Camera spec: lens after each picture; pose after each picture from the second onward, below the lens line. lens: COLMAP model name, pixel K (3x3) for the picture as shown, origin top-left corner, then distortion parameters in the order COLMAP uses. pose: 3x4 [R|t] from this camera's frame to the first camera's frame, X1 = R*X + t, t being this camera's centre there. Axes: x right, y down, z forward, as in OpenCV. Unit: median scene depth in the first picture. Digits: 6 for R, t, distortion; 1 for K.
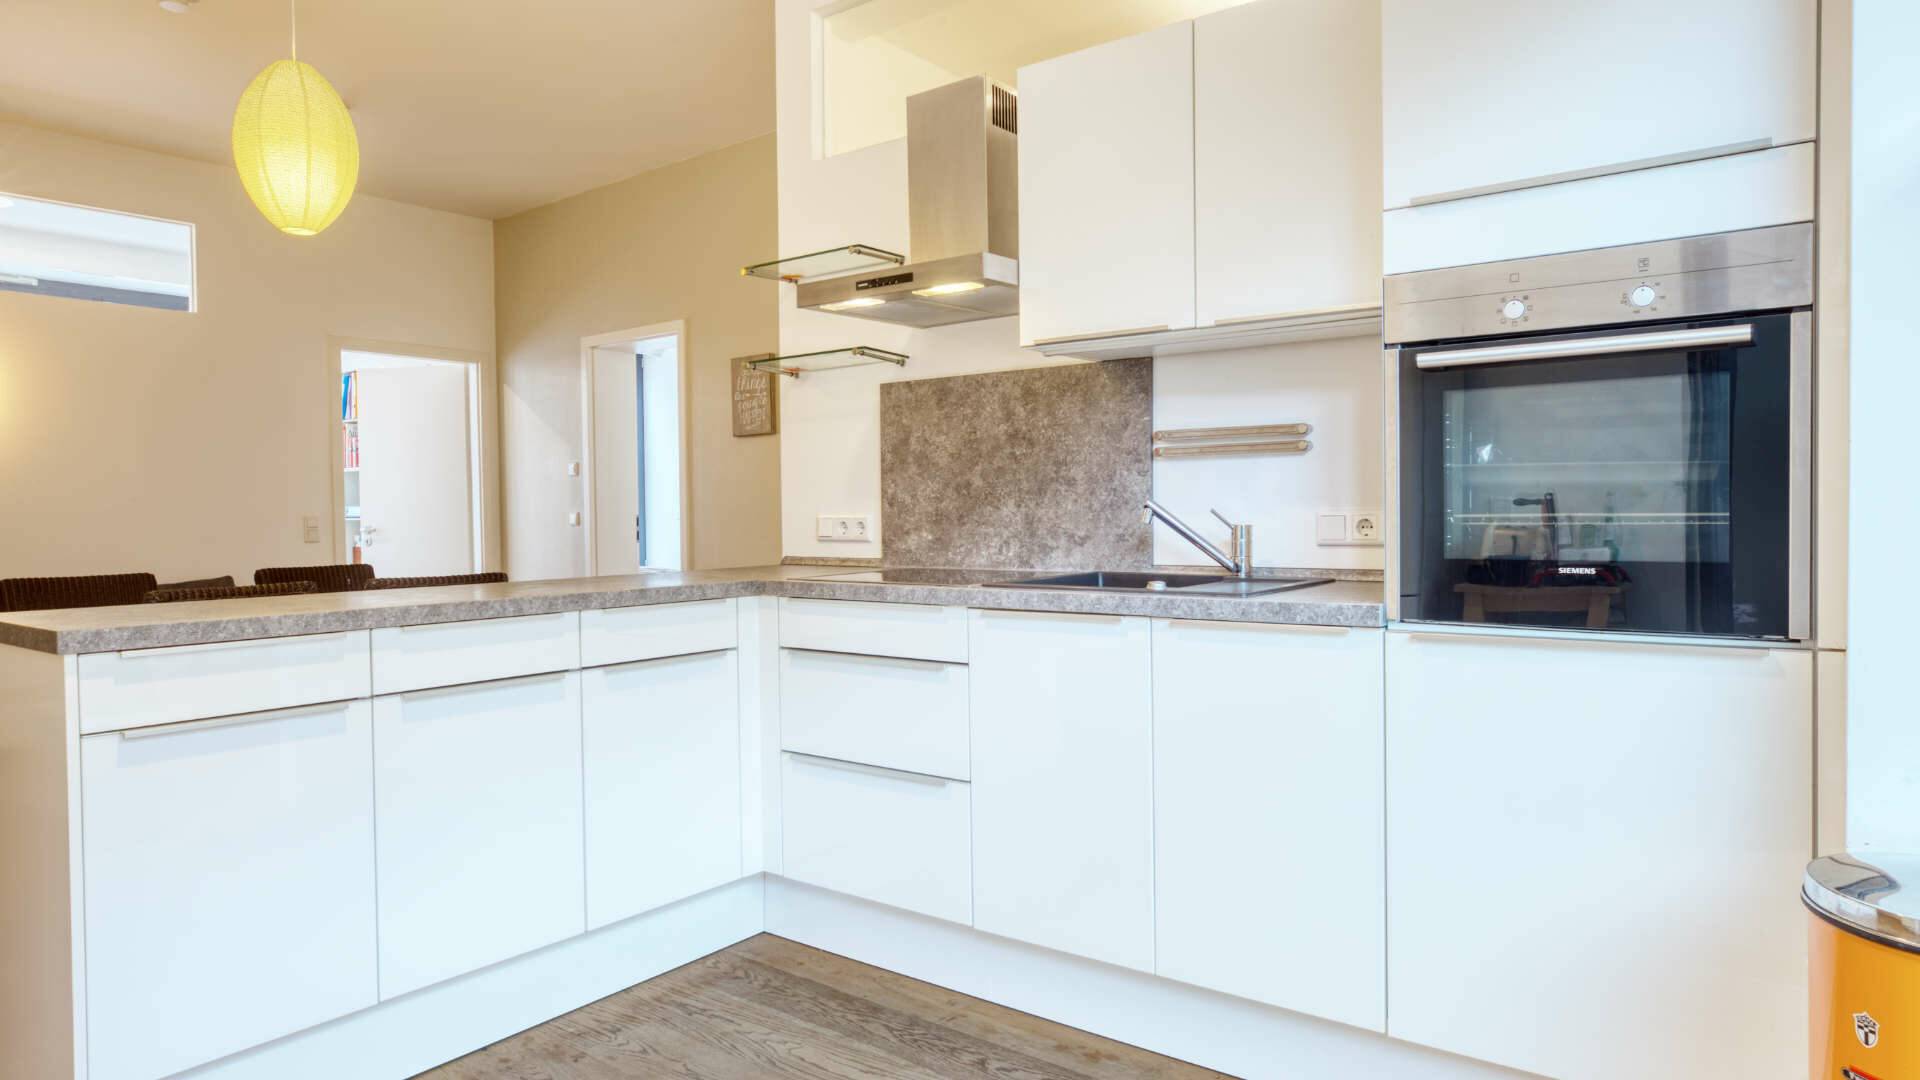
lens RADIAL K [[1105.1, 0, 950.8], [0, 1105.1, 531.9], [0, 0, 1]] dist [-0.006842, -0.001038]
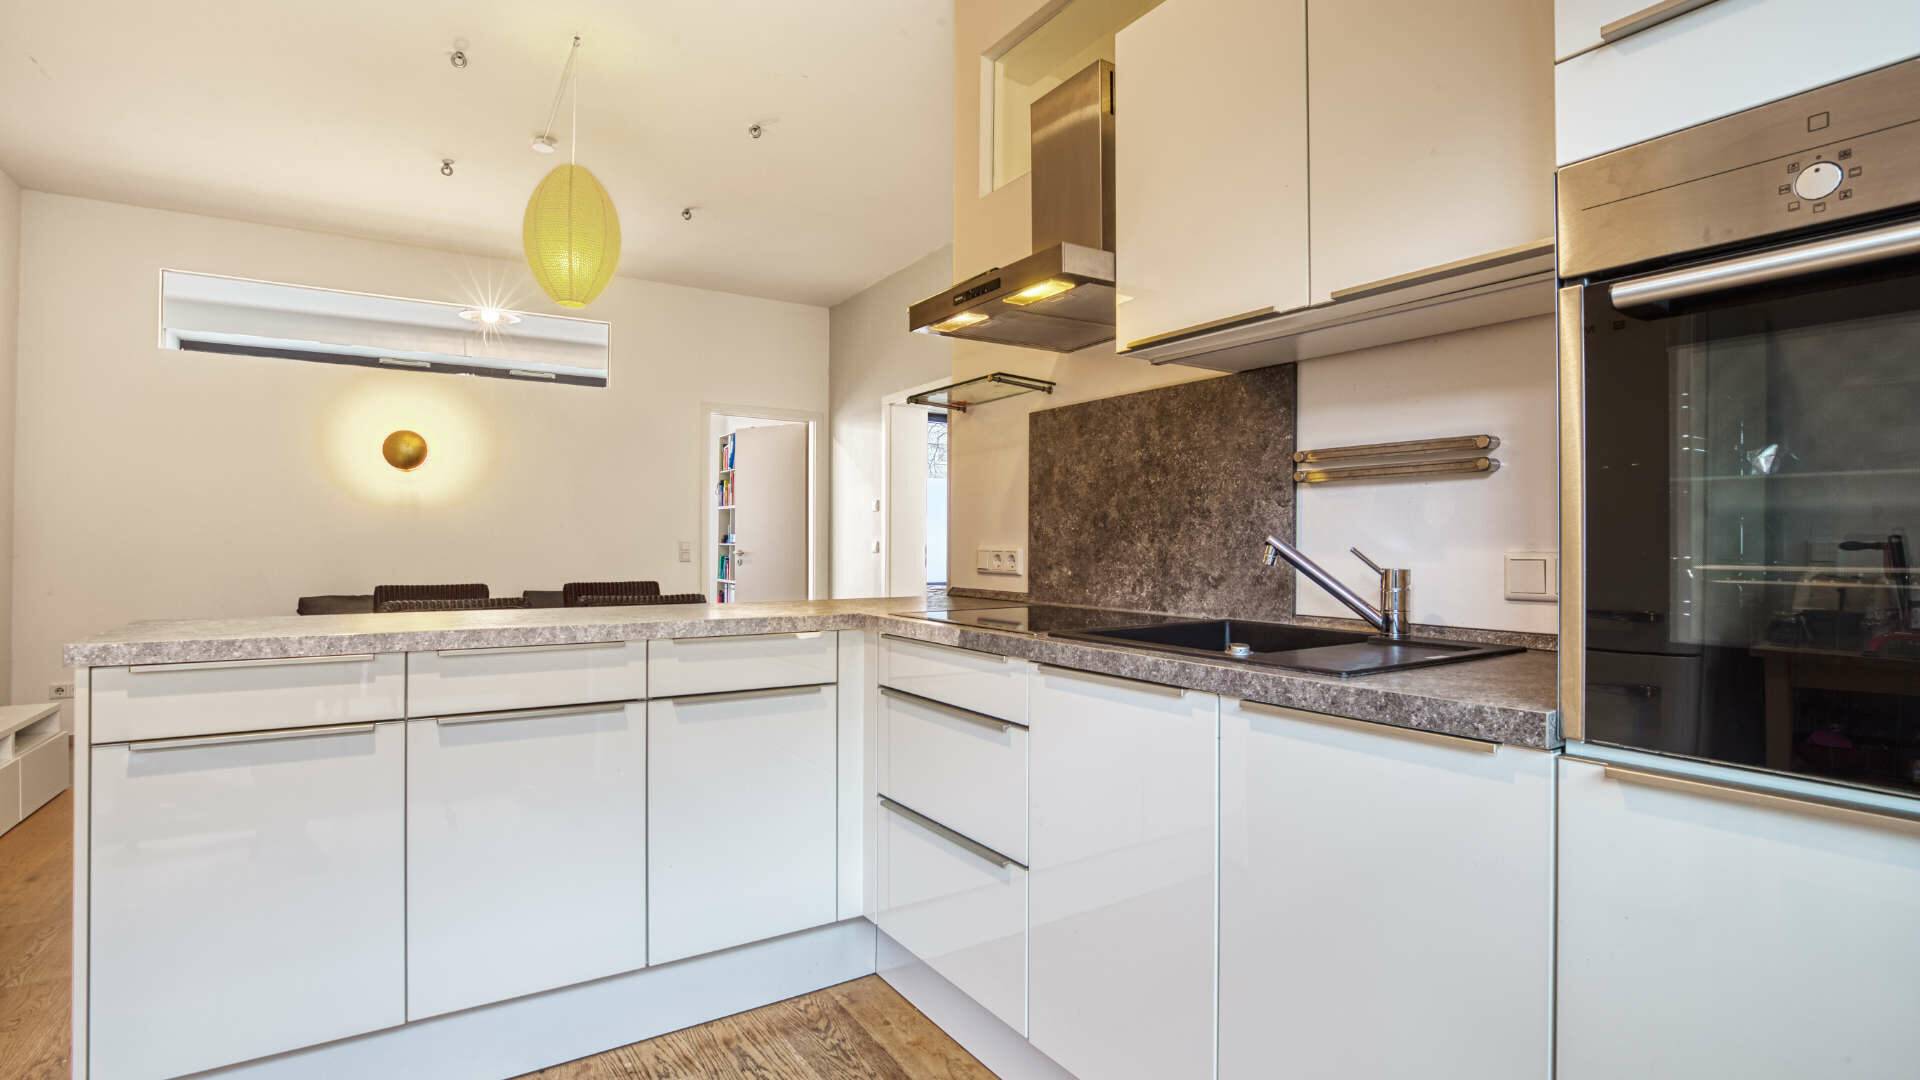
lens RADIAL K [[881.1, 0, 971.0], [0, 881.1, 539.4], [0, 0, 1]] dist [-0.029894, 0.007263]
pose [[0.946950, 0.014270, -0.321064, 0.172756], [-0.021847, 0.999561, -0.020009, -0.008272], [0.320638, 0.025962, 0.946846, 0.320370]]
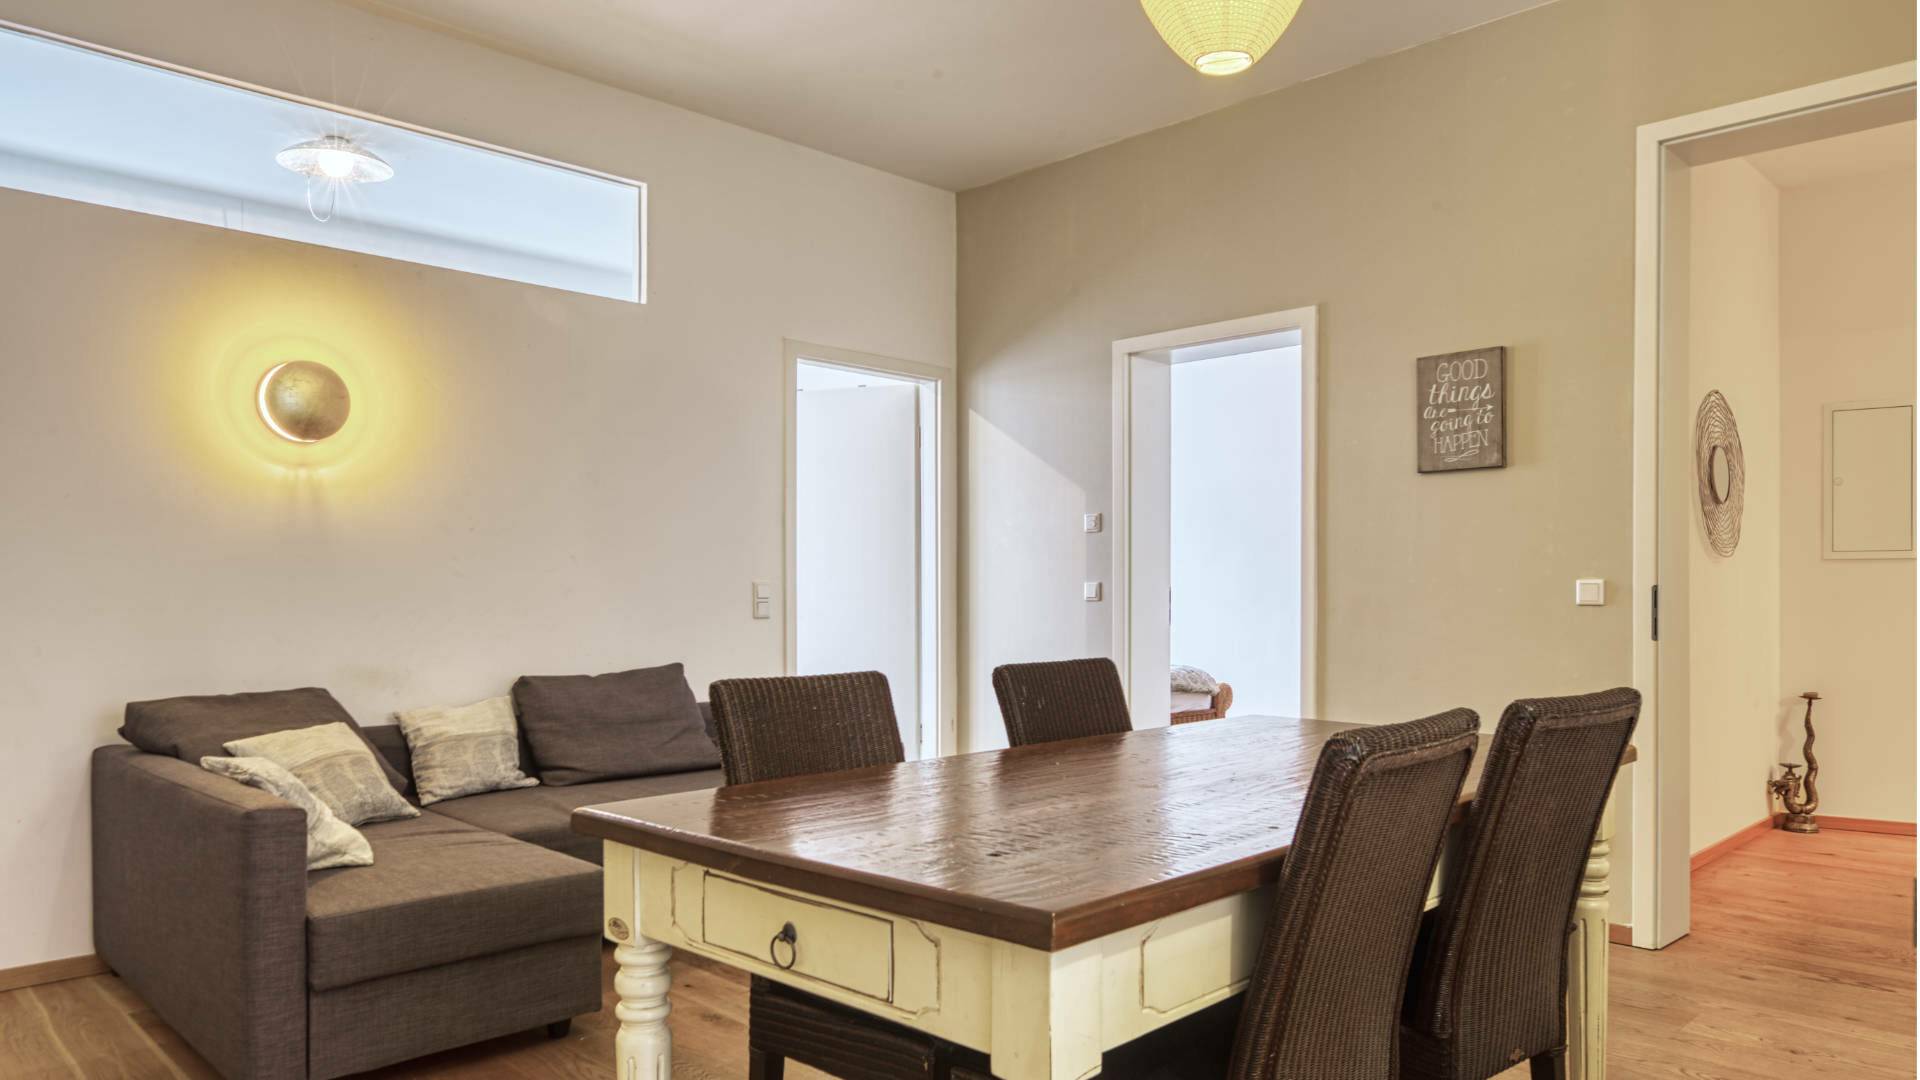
lens RADIAL K [[1198.4, 0, 951.3], [0, 1198.4, 556.1], [0, 0, 1]] dist [-0.038183, -0.001055]
pose [[0.993796, 0.010336, -0.110739, -0.899983], [-0.015330, 0.998899, -0.044342, 0.003481], [0.110159, 0.045764, 0.992860, 0.555848]]
